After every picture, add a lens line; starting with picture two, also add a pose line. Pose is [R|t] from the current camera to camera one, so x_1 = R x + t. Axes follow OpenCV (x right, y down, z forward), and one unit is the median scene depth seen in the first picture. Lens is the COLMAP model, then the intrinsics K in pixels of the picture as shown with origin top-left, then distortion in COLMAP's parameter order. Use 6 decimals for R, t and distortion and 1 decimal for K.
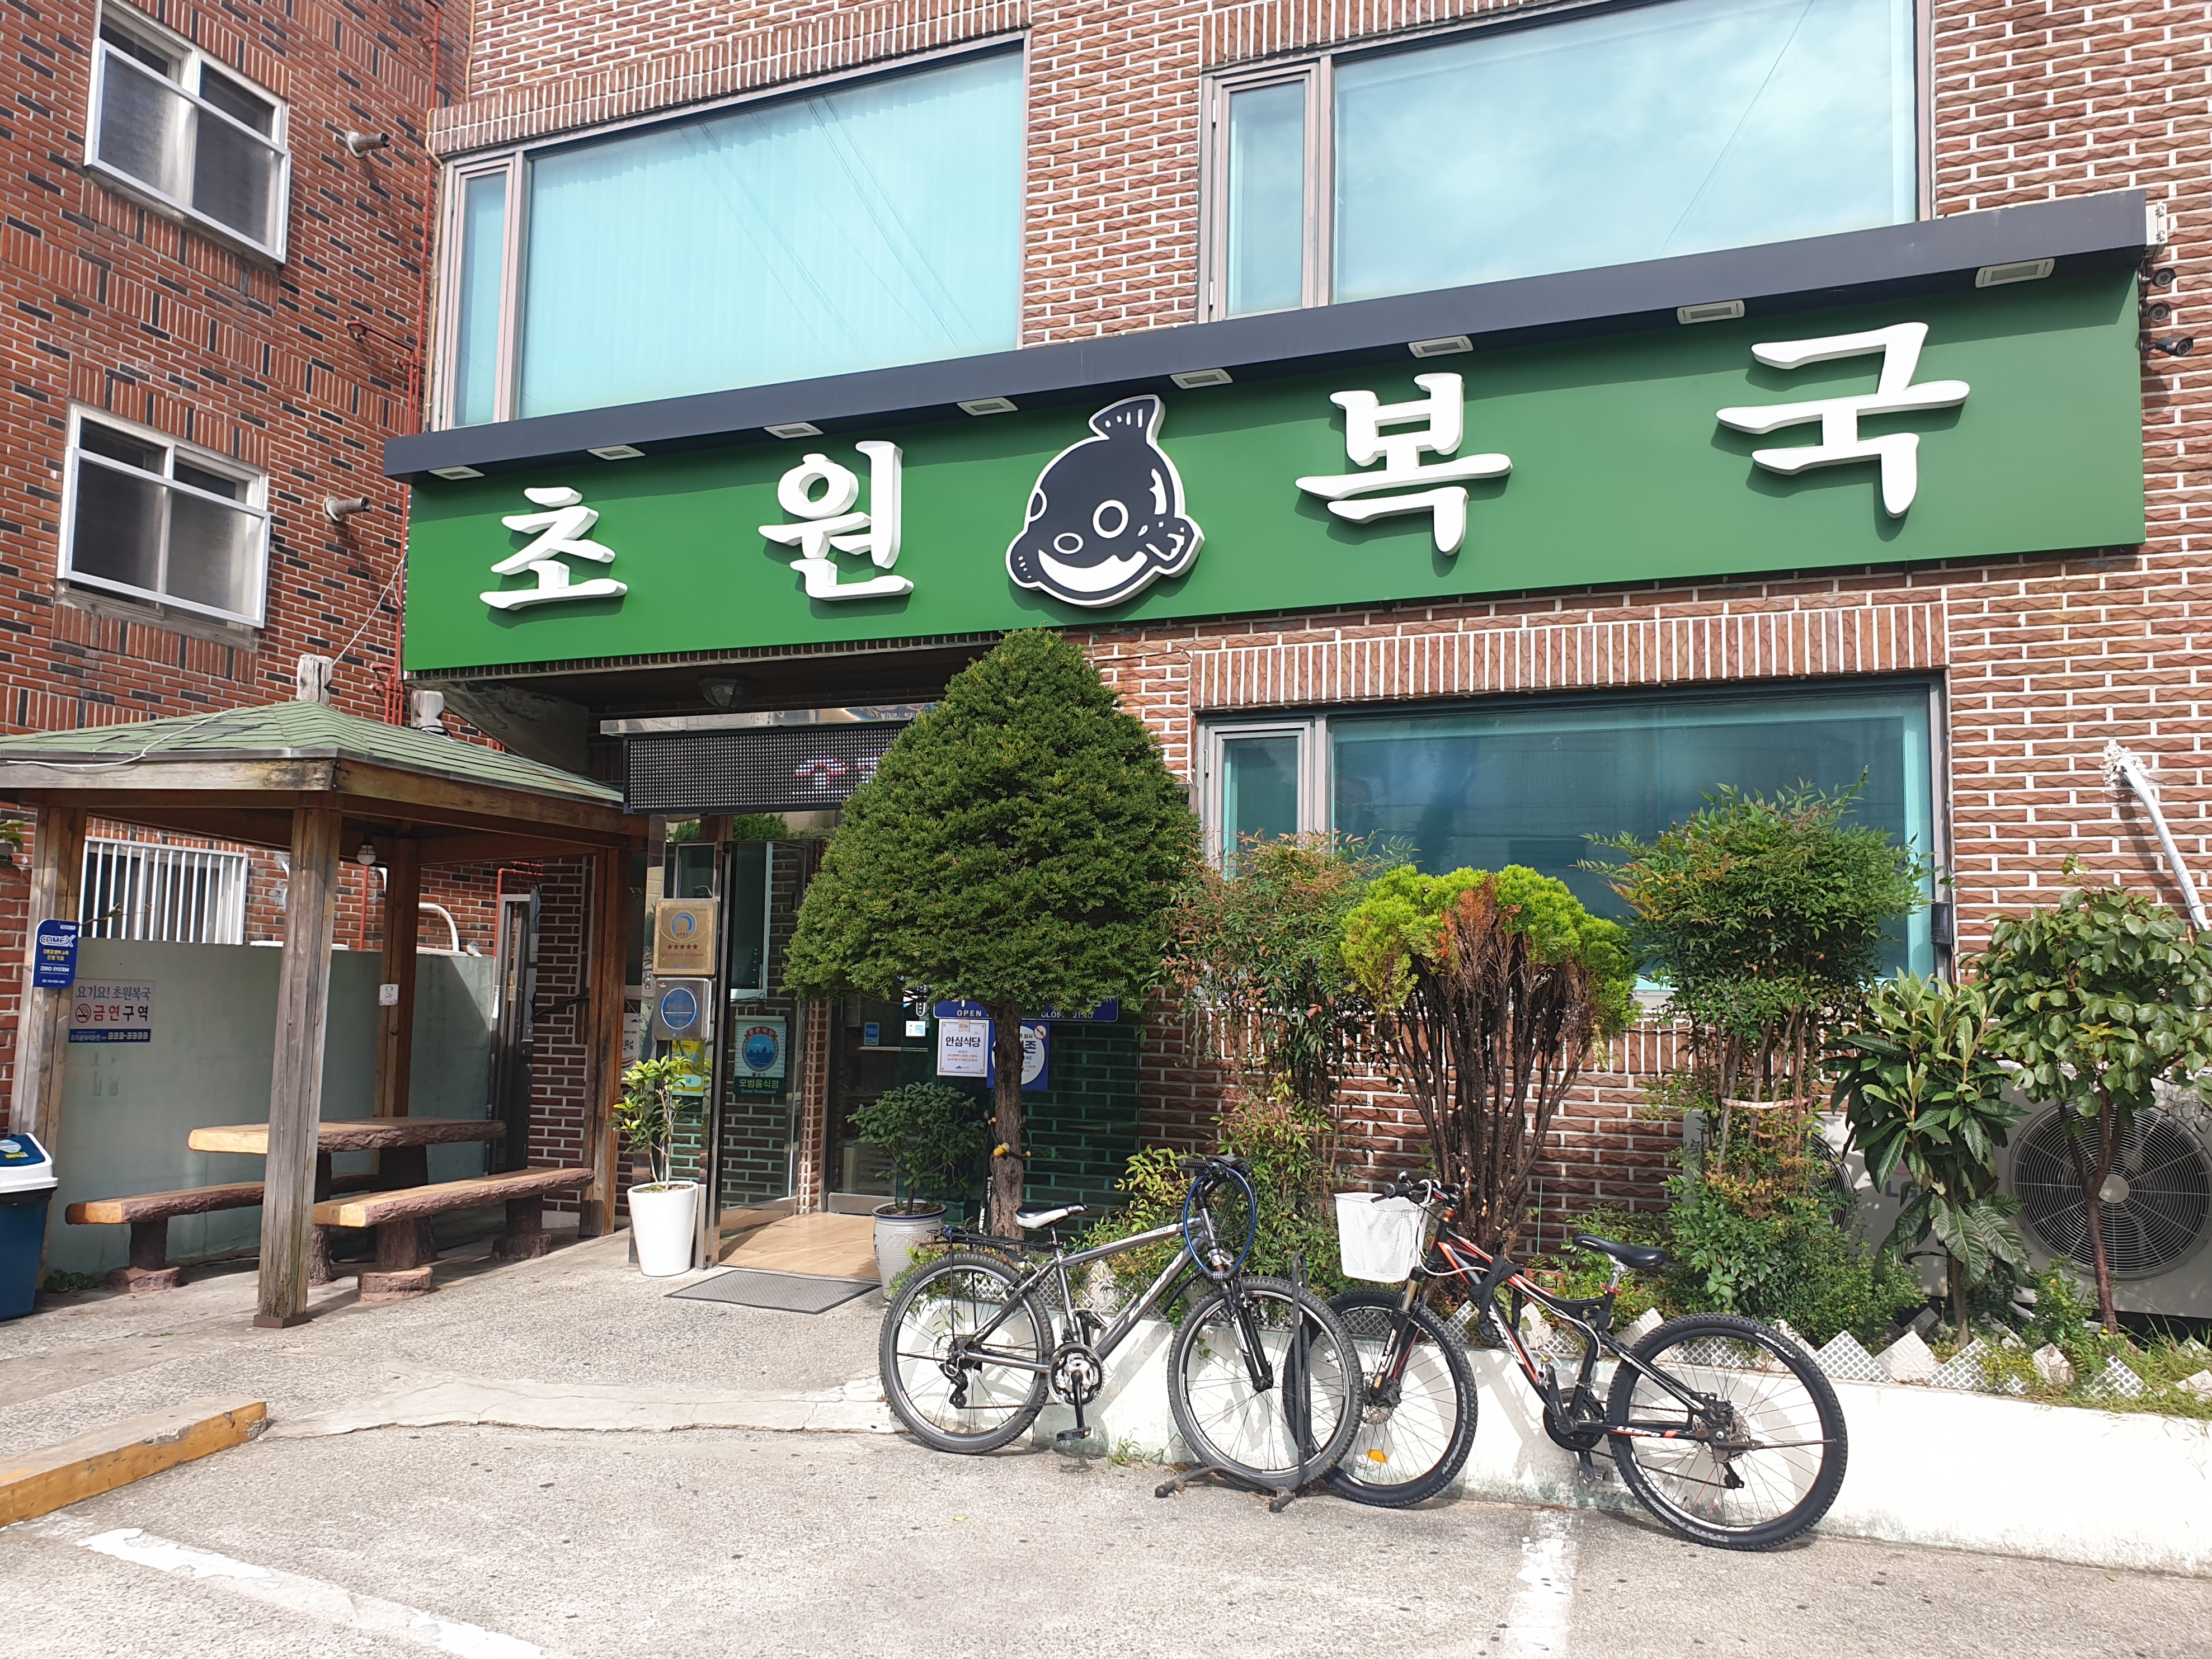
lens RADIAL K [[1644.1, 0, 1106.0], [0, 1644.1, 829.5], [0, 0, 1]] dist [0.020233, 0.000484]
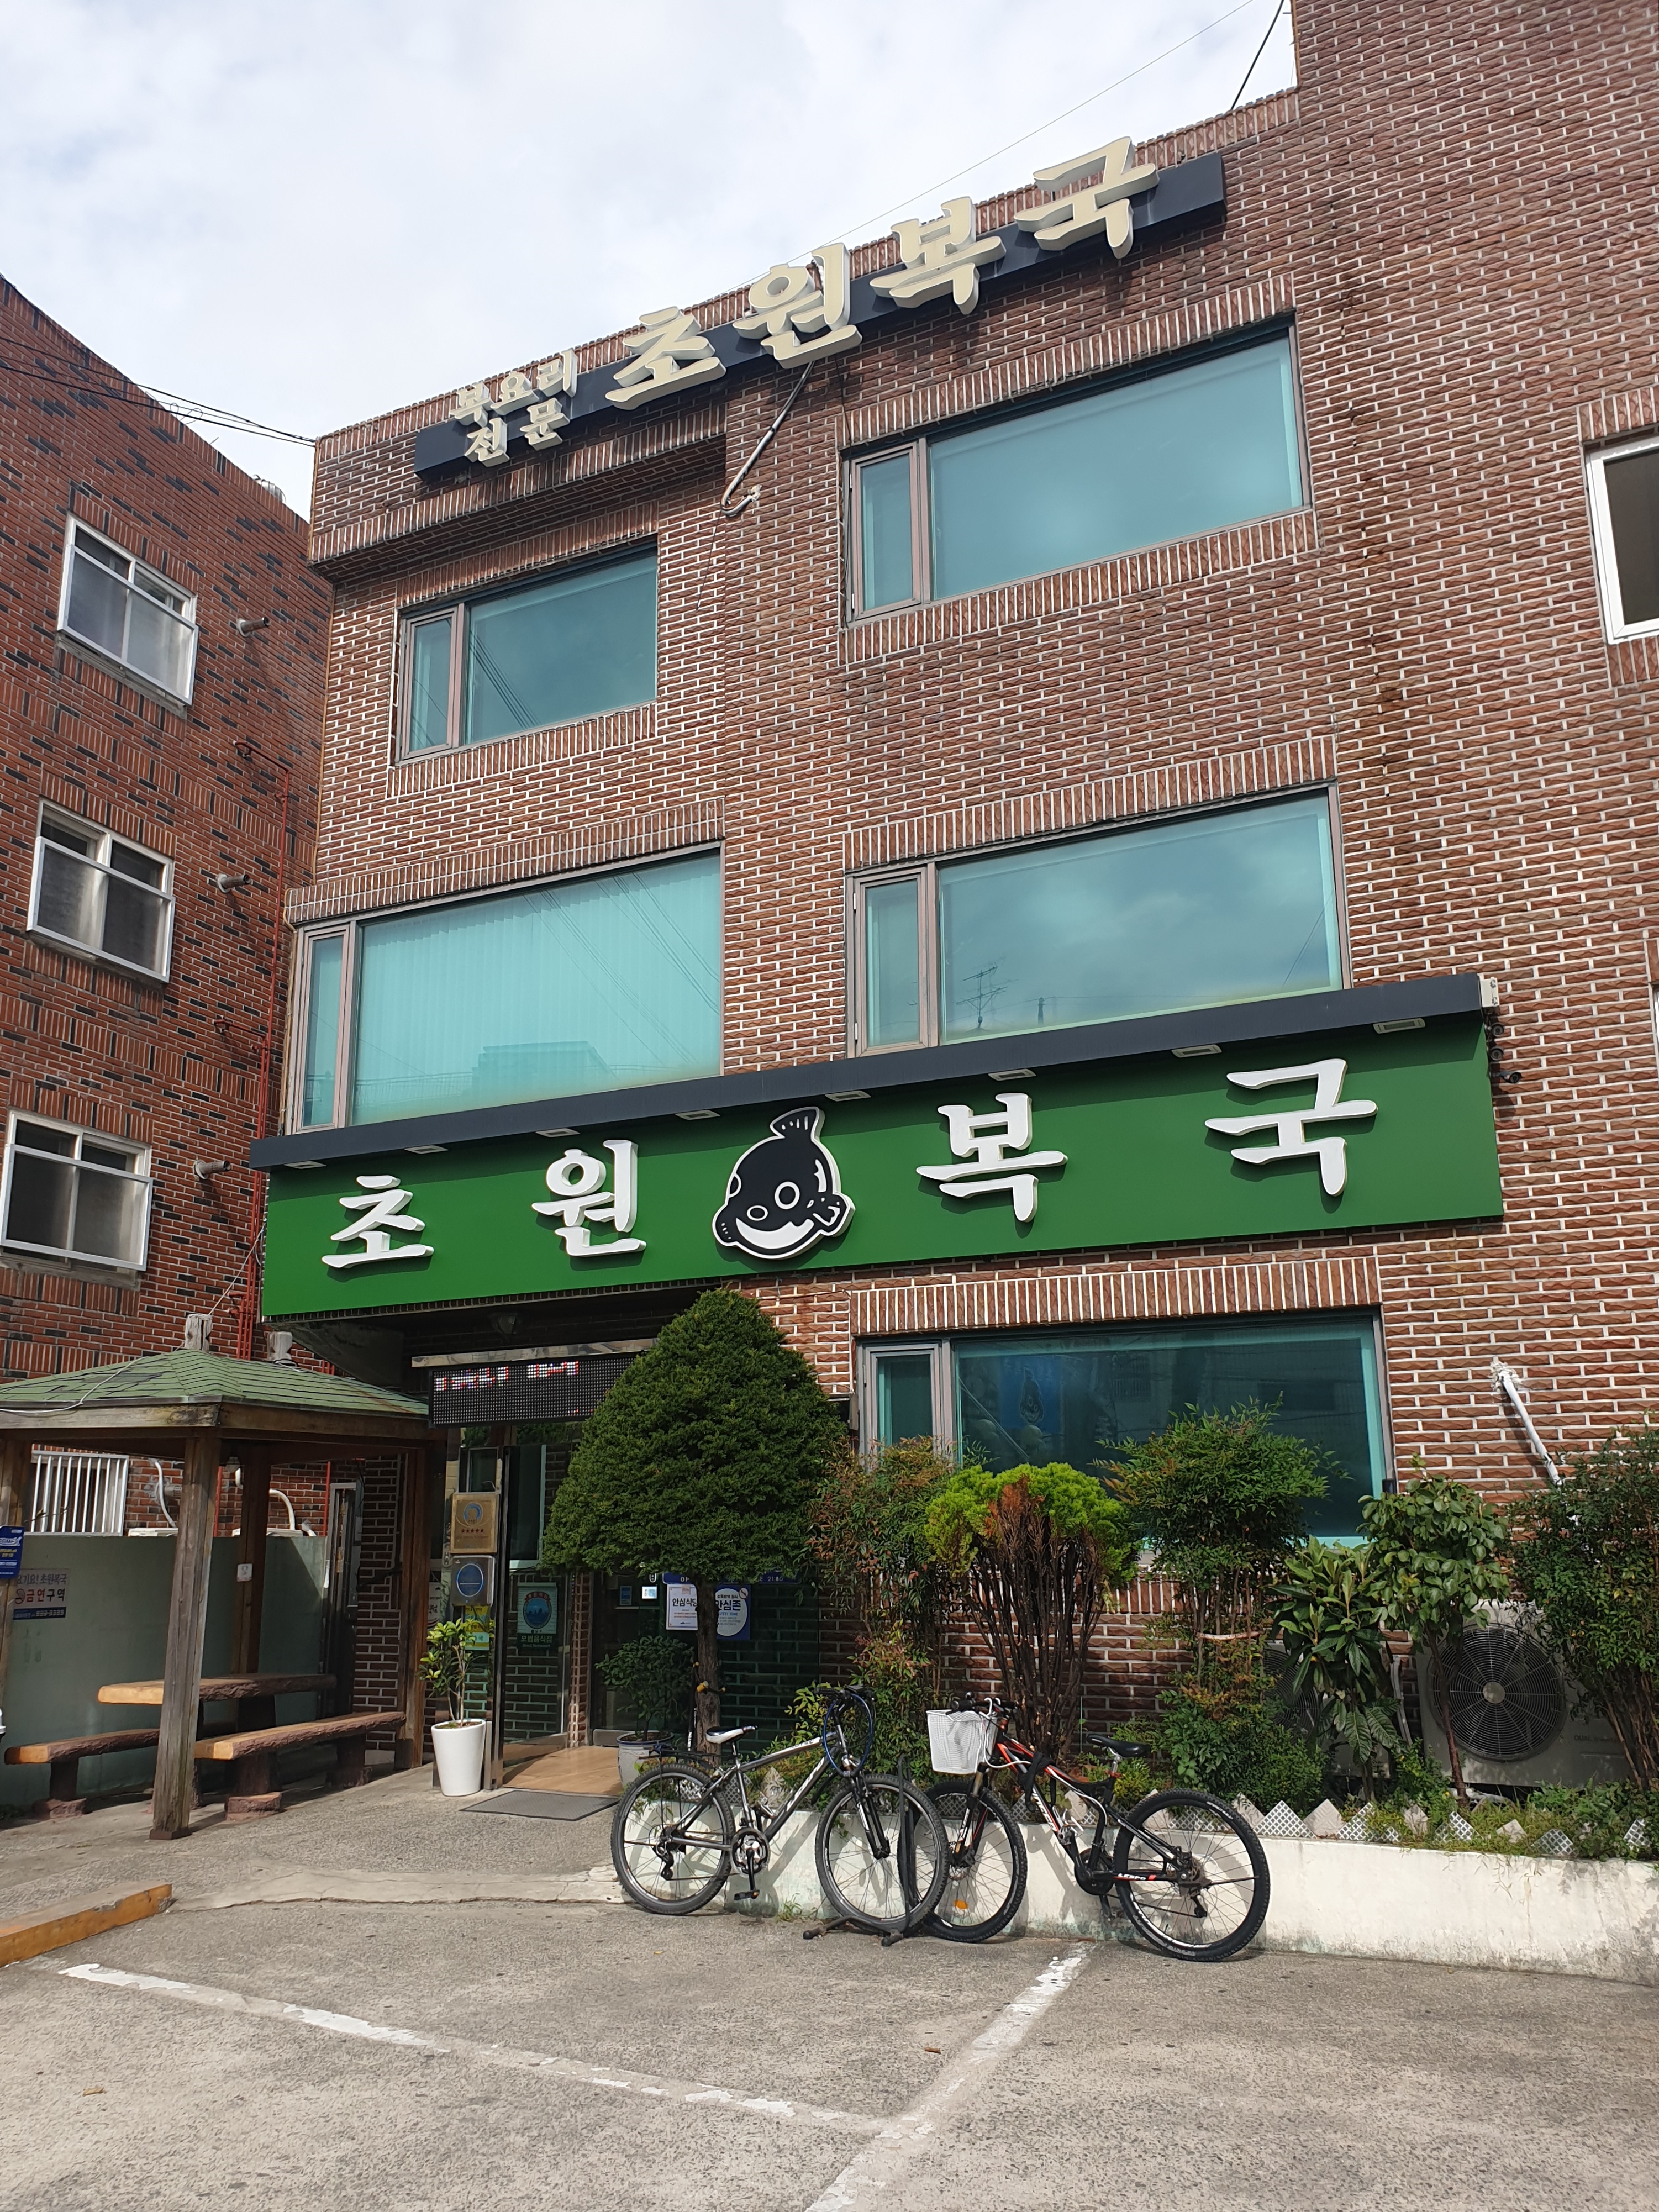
lens RADIAL K [[1611.8, 0, 833.6], [0, 1611.8, 1165.3], [0, 0, 1]] dist [0.063567, -0.104681]
pose [[0.998344, -0.037725, -0.043430, 0.116008], [0.031998, 0.991547, -0.125739, -0.056276], [0.047807, 0.124141, 0.991112, -0.360945]]
